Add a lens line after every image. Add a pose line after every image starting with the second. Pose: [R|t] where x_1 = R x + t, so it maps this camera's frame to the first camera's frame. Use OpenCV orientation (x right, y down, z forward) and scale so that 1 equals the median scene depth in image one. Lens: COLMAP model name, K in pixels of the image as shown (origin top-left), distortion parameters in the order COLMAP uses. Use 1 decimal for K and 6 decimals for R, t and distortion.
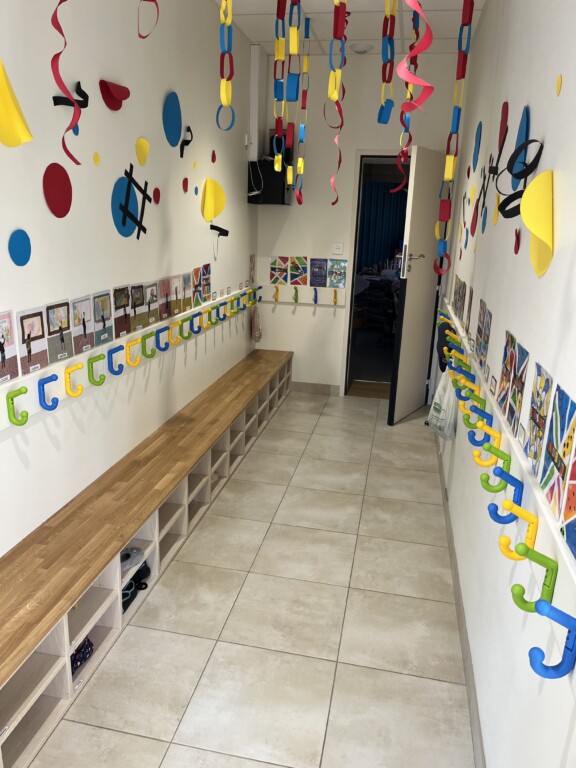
lens RADIAL K [[587.5, 0, 290.5], [0, 587.5, 381.6], [0, 0, 1]] dist [0.044783, -0.043017]
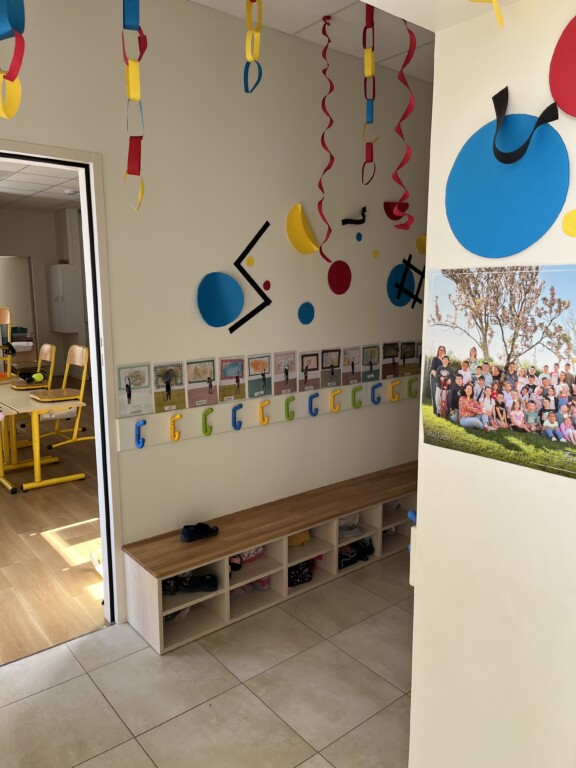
lens RADIAL K [[587.5, 0, 285.6], [0, 587.5, 383.6], [0, 0, 1]] dist [0.044783, -0.043017]
pose [[0.766913, 0.066623, -0.638283, 0.465423], [-0.143046, 0.987321, -0.068819, 0.072678], [0.625605, 0.144082, 0.766719, -0.213397]]
